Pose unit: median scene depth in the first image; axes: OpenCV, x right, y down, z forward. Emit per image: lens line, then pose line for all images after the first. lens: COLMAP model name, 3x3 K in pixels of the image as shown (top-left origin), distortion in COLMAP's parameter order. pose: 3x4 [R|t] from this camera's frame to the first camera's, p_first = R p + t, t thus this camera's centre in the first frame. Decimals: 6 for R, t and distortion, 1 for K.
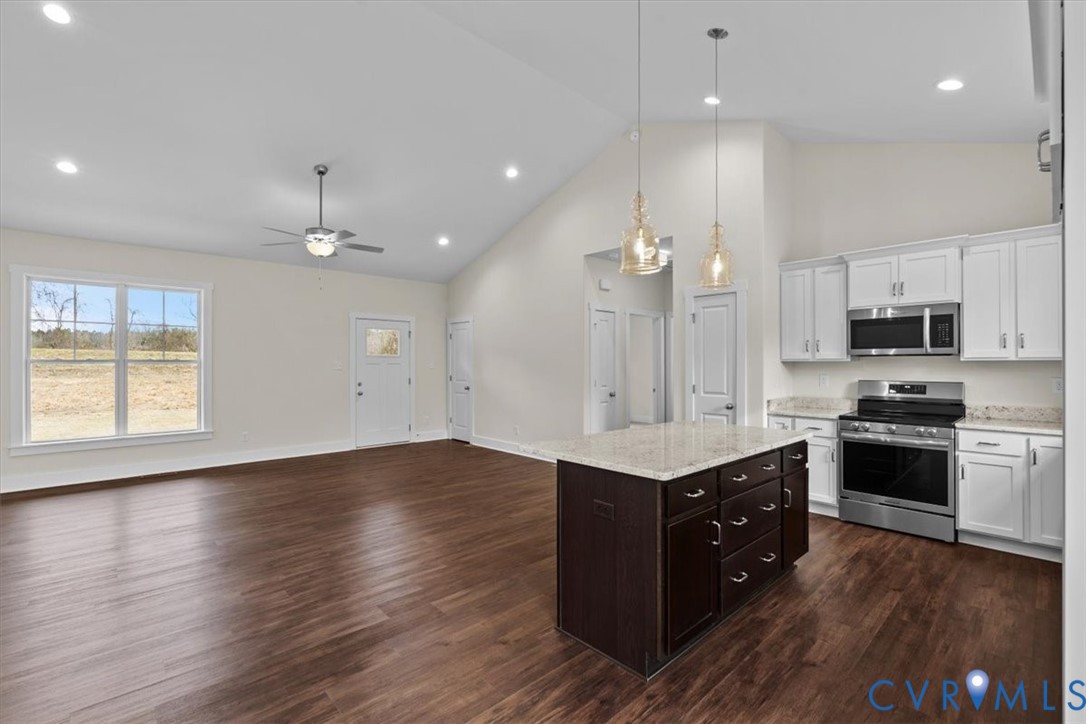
lens RADIAL K [[480.0, 0, 544.1], [0, 480.0, 361.5], [0, 0, 1]] dist [-0.003416, -0.000275]
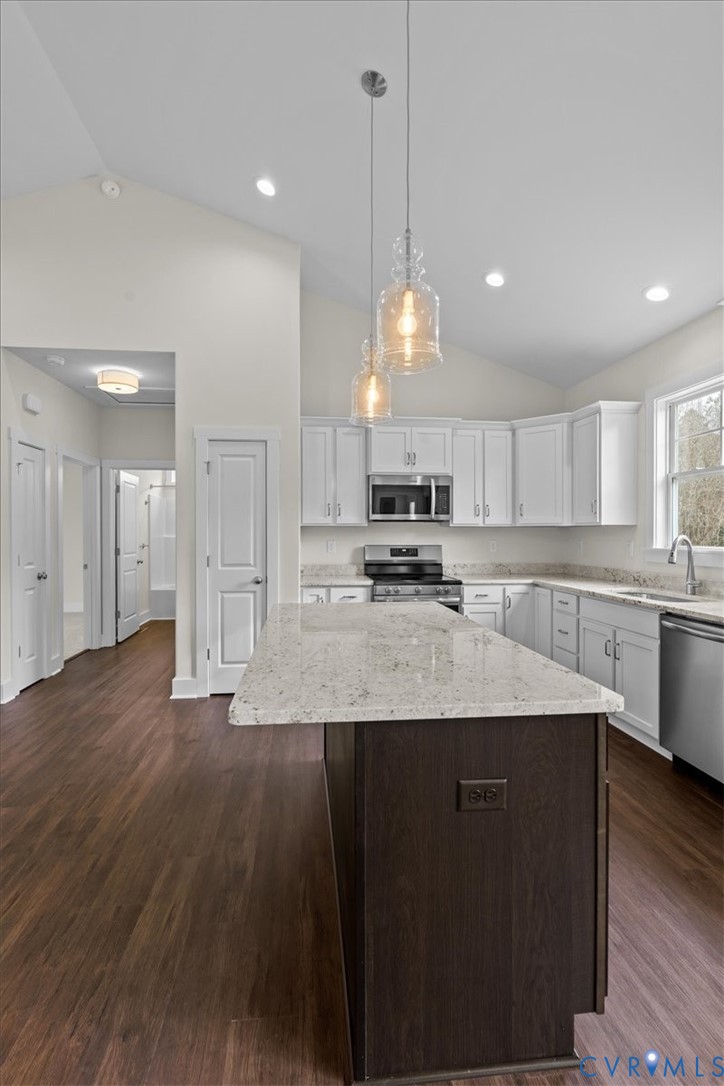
lens RADIAL K [[489.9, 0, 349.5], [0, 489.9, 534.1], [0, 0, 1]] dist [-0.001472, 0.000184]
pose [[0.607351, 0.002402, 0.794430, -0.218947], [-0.004817, 0.999988, 0.000660, 0.017273], [-0.794419, -0.004228, 0.607355, 0.458858]]
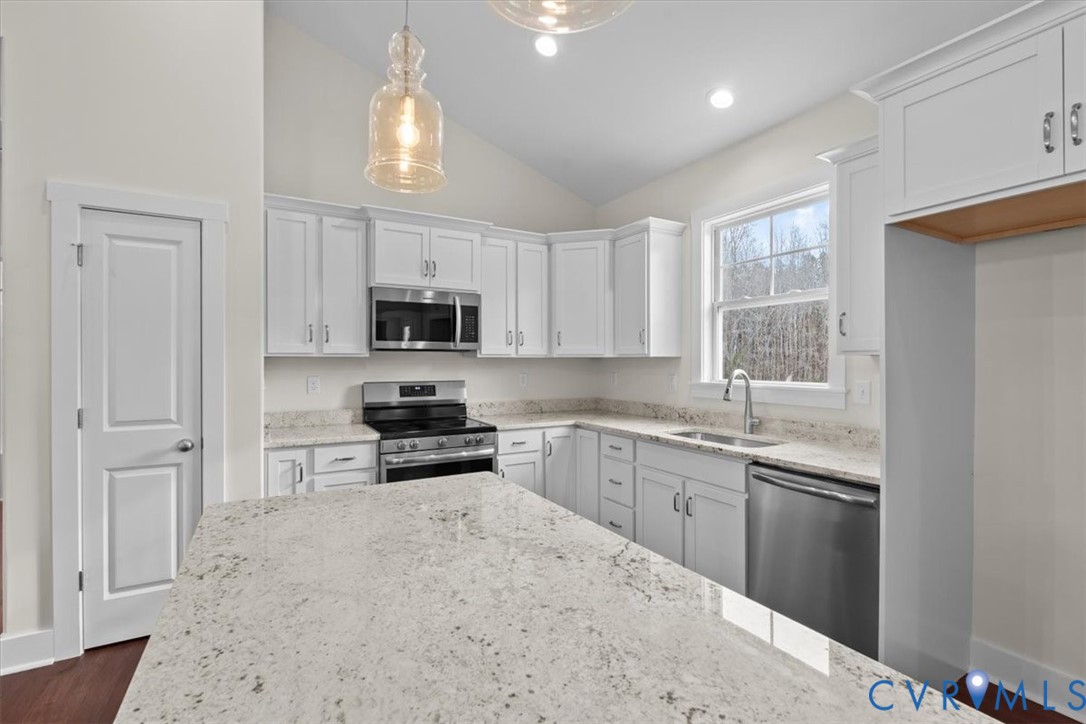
lens RADIAL K [[493.0, 0, 543.1], [0, 493.0, 360.7], [0, 0, 1]] dist [-0.002328, -0.000008]
pose [[0.233551, 0.002062, 0.972342, -0.031231], [-0.003452, 0.999993, -0.001291, 0.005610], [-0.972338, -0.003055, 0.233557, 0.635869]]
